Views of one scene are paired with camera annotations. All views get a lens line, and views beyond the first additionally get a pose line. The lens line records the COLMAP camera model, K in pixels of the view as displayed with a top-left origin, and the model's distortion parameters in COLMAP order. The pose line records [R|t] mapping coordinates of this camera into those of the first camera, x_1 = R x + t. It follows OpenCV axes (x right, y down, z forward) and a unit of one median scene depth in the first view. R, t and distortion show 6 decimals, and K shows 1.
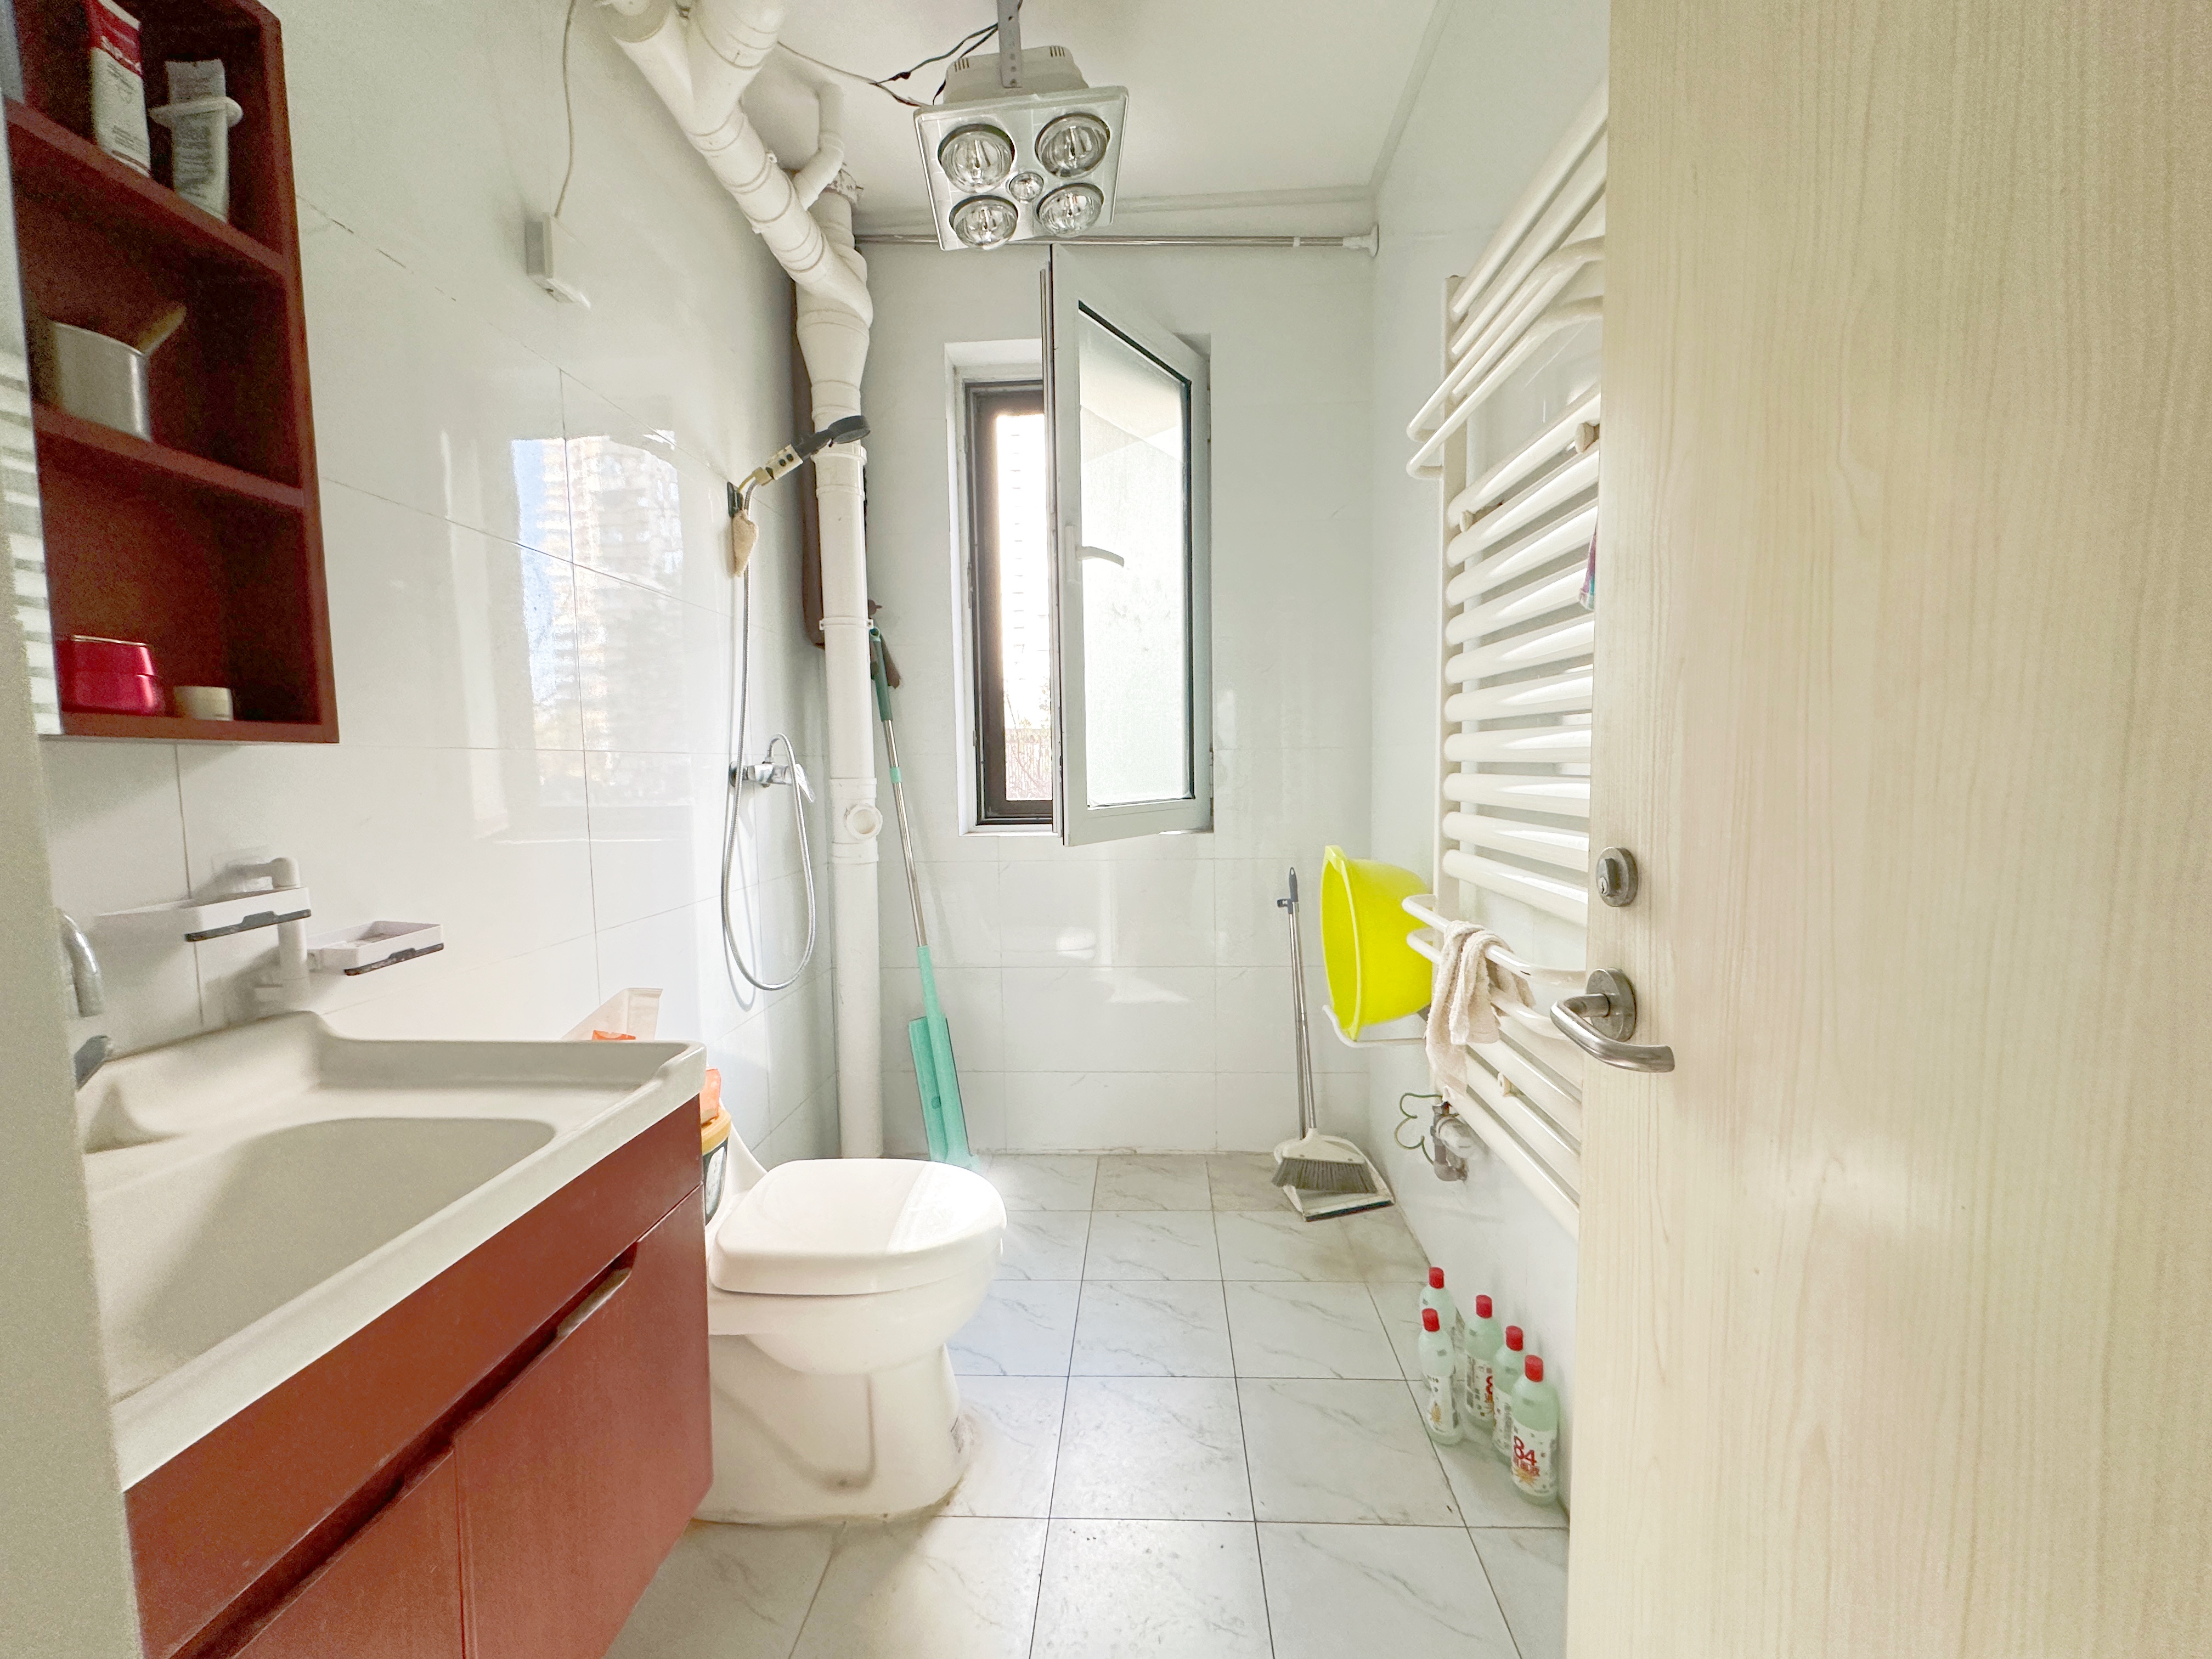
lens RADIAL K [[881.6, 0, 1100.5], [0, 881.6, 825.1], [0, 0, 1]] dist [0.000888, 0.000027]
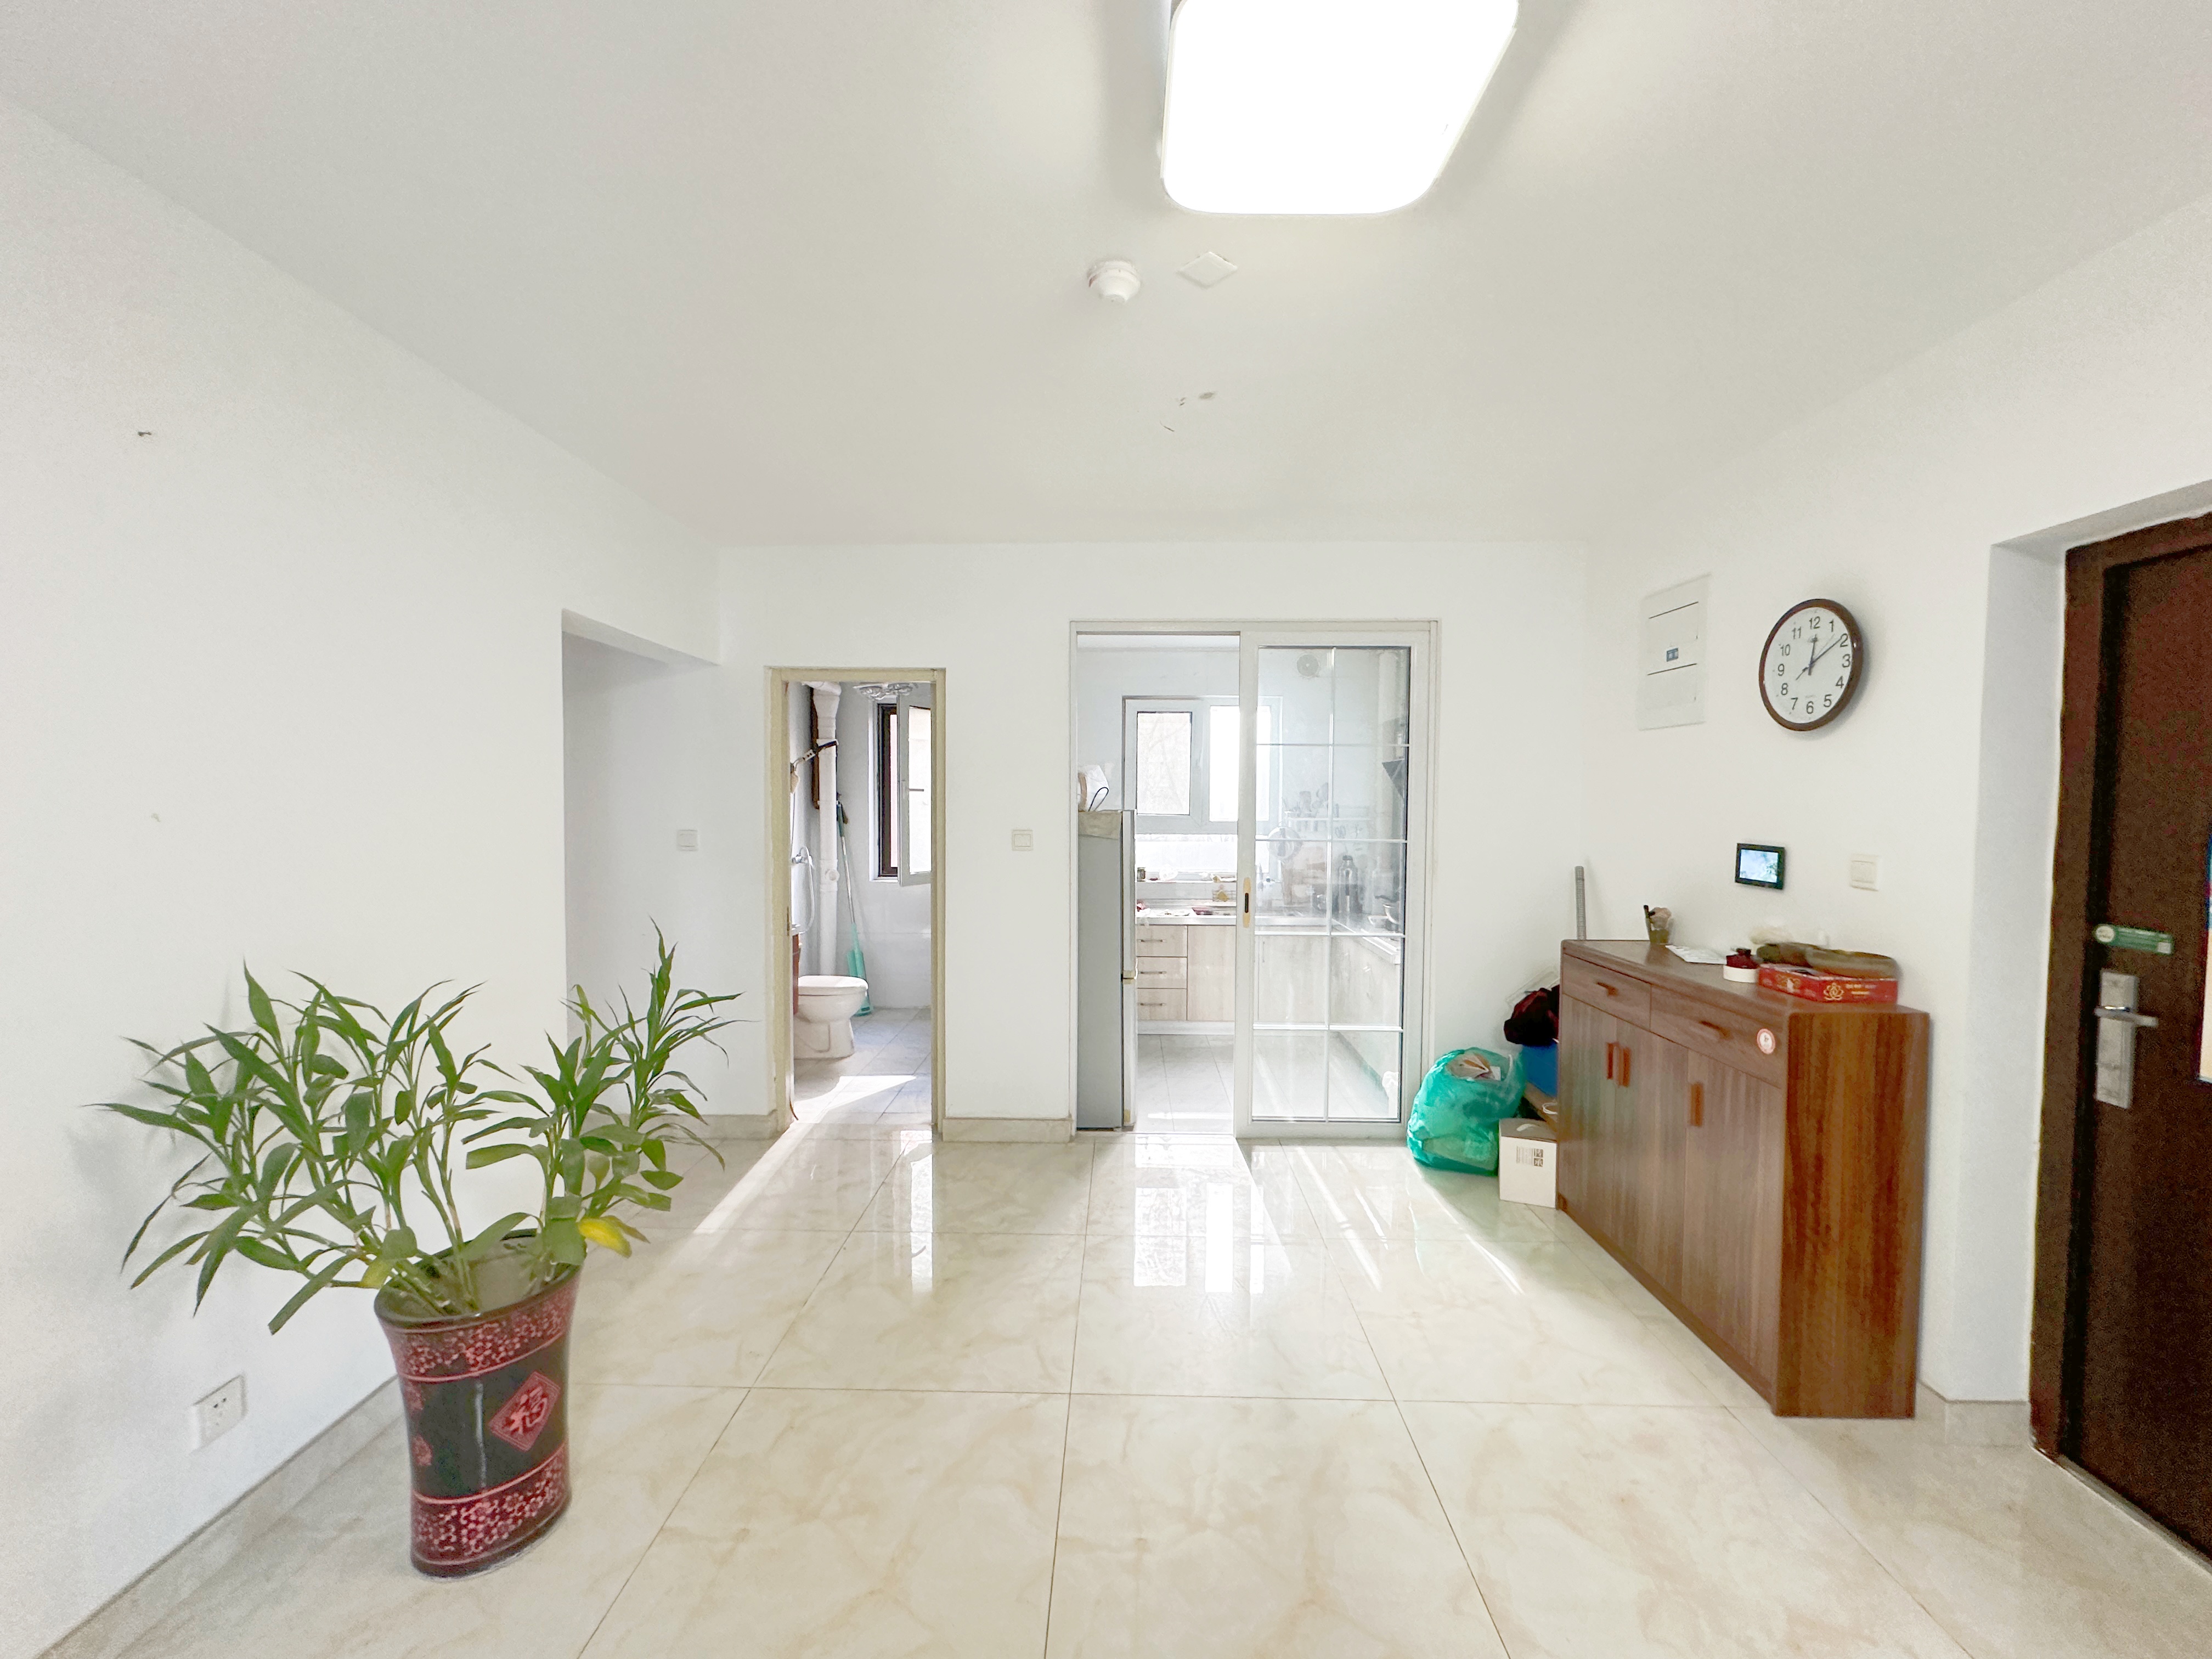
lens RADIAL K [[881.6, 0, 1108.9], [0, 881.6, 839.8], [0, 0, 1]] dist [0.000888, 0.000027]
pose [[0.999236, 0.020942, 0.033001, 0.505882], [-0.020027, 0.999412, -0.027822, -0.058132], [-0.033564, 0.027140, 0.999068, -1.795495]]
